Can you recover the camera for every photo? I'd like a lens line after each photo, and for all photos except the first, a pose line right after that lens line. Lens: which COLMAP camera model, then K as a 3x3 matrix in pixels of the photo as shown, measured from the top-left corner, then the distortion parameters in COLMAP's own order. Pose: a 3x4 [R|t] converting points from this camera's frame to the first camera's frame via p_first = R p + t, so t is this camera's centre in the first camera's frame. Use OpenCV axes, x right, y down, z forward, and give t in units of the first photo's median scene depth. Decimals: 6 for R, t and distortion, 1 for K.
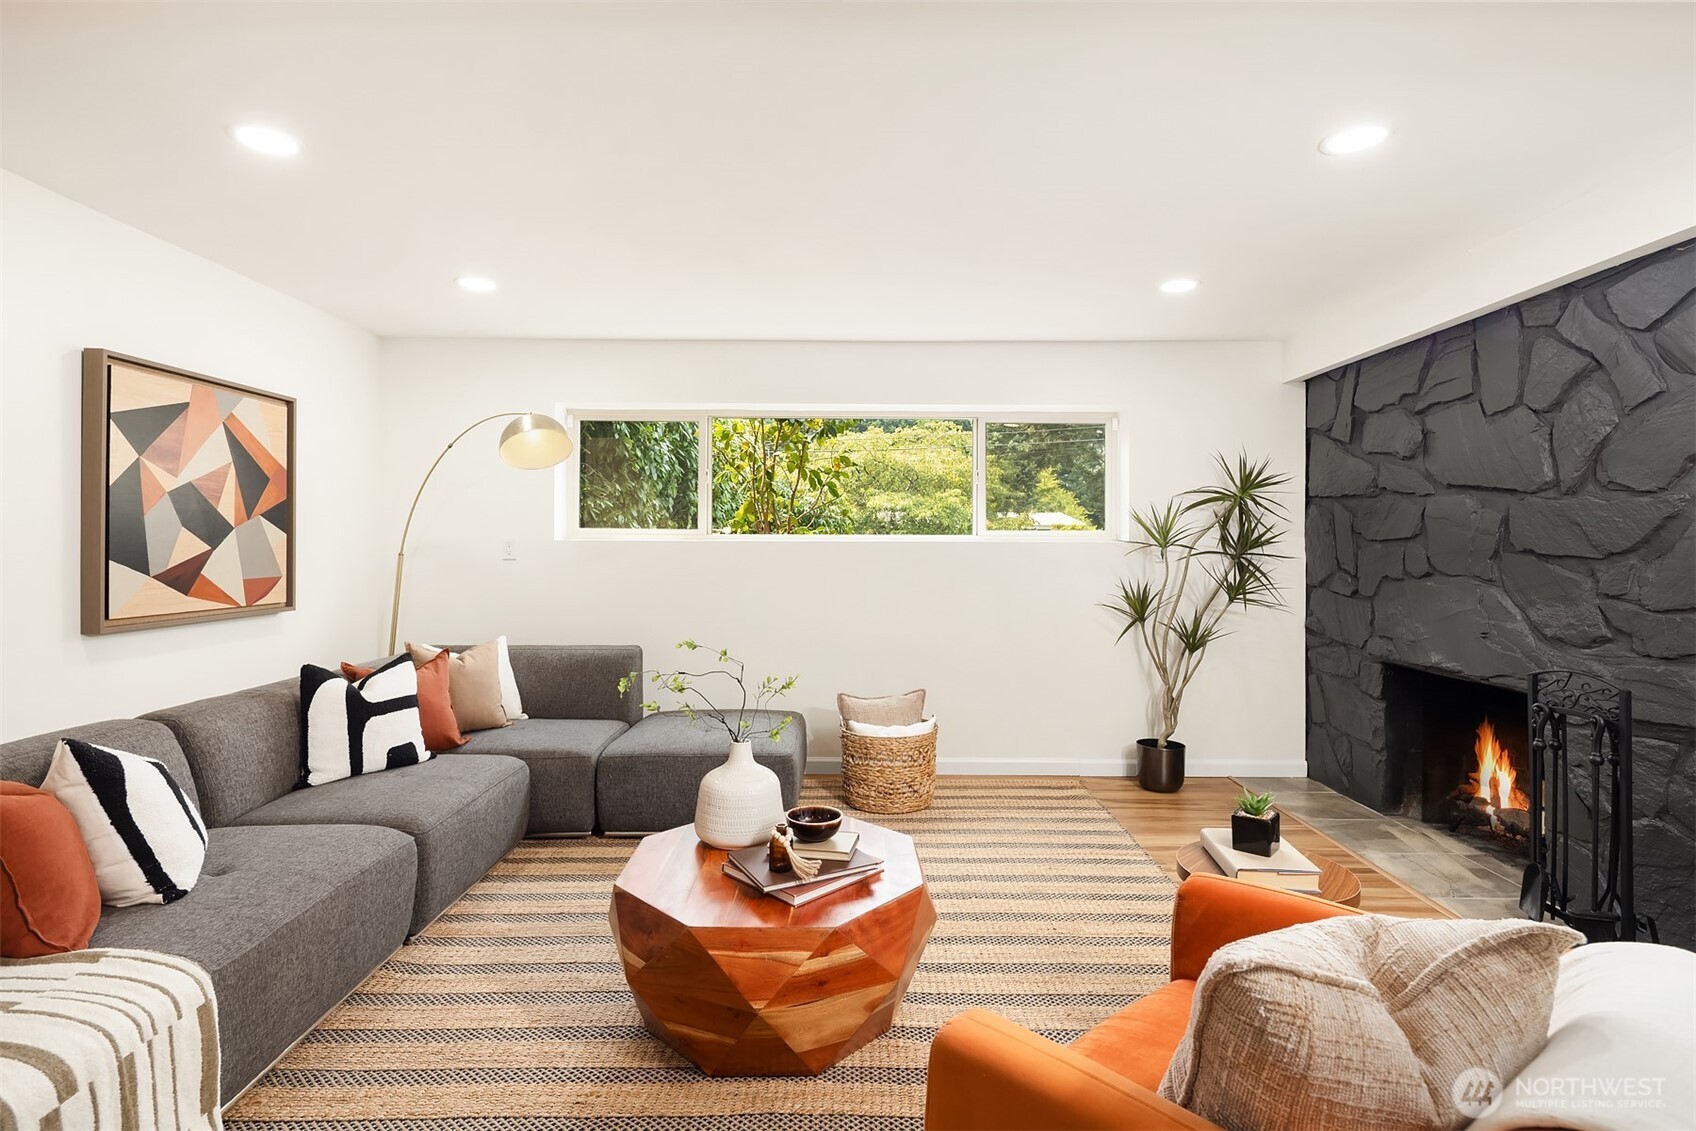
lens RADIAL K [[815.5, 0, 847.0], [0, 815.5, 552.1], [0, 0, 1]] dist [0.003075, -0.004939]
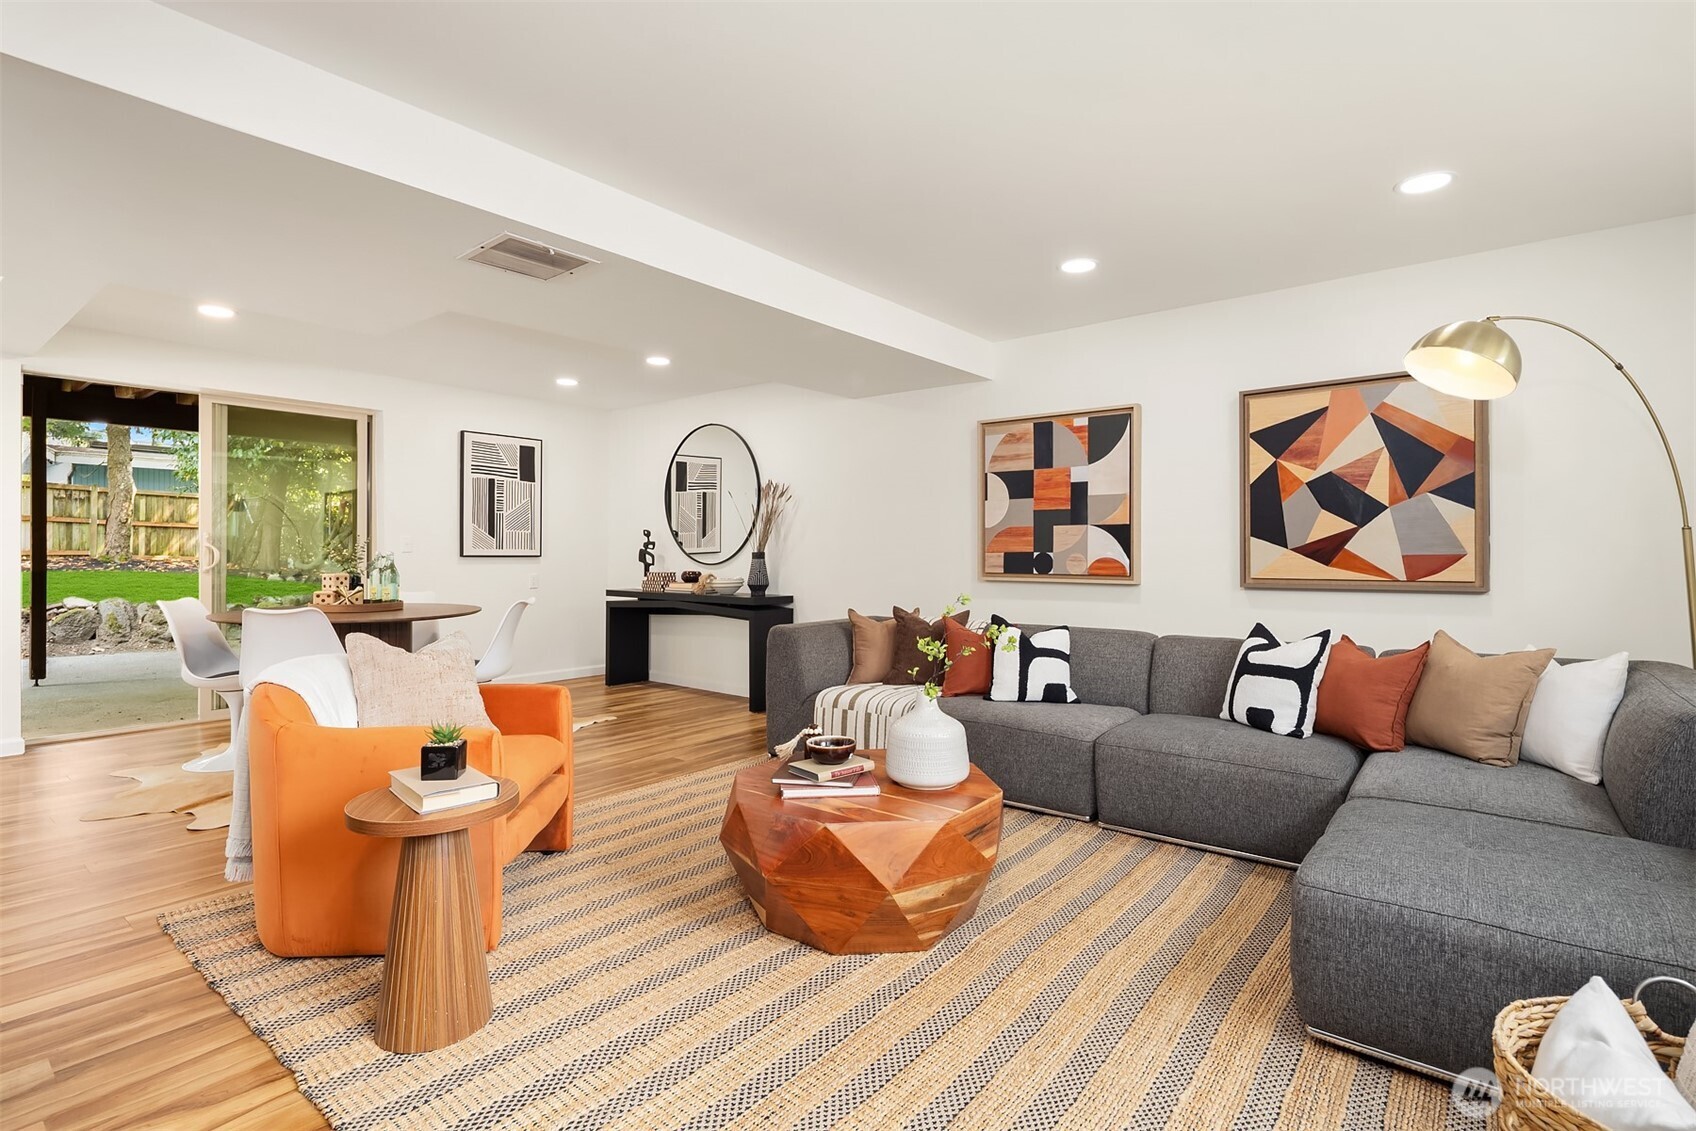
lens RADIAL K [[815.5, 0, 843.5], [0, 815.5, 558.5], [0, 0, 1]] dist [0.003075, -0.004939]
pose [[-0.631368, 0.000097, -0.775483, 0.557178], [-0.006772, 0.999961, 0.005639, 0.038641], [0.775453, 0.008812, -0.631343, 1.152707]]
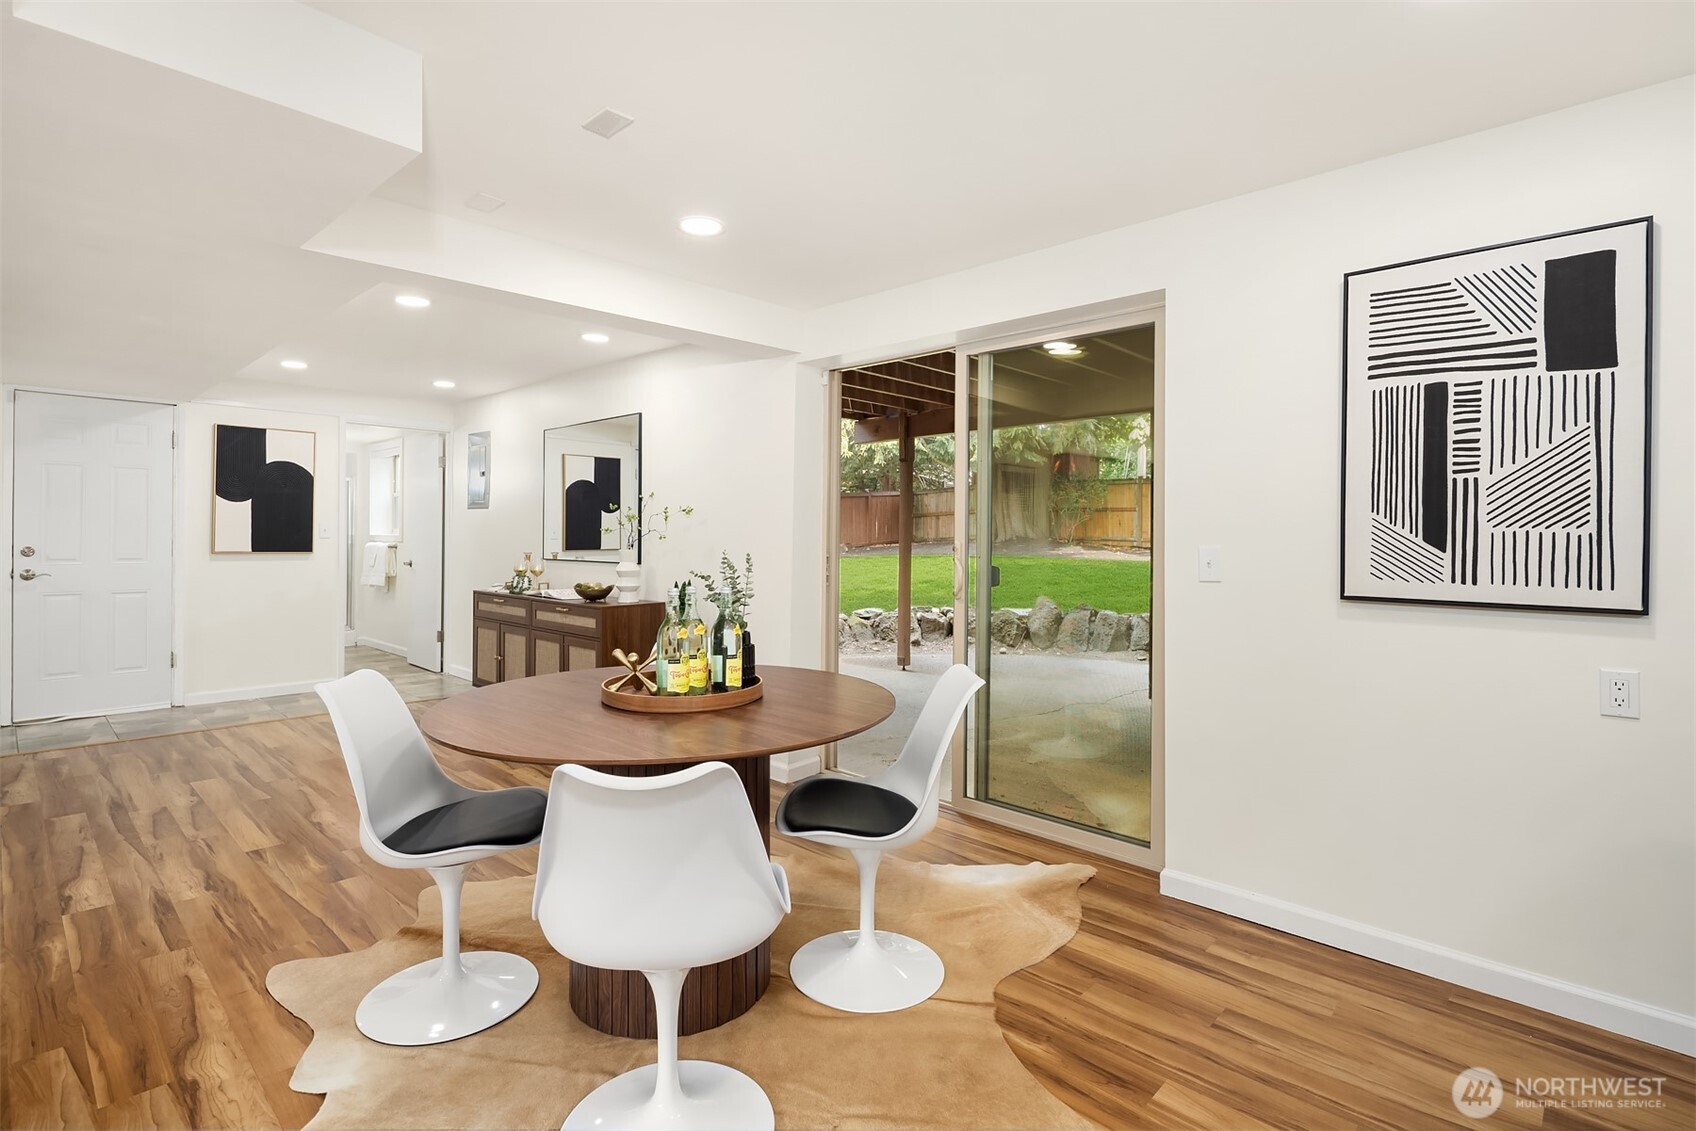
lens RADIAL K [[815.5, 0, 845.4], [0, 815.5, 539.4], [0, 0, 1]] dist [0.003075, -0.004939]
pose [[-0.724974, -0.013132, 0.688651, -0.572312], [-0.010316, 0.999913, 0.008208, -0.005231], [-0.688699, -0.001153, -0.725047, 0.079232]]
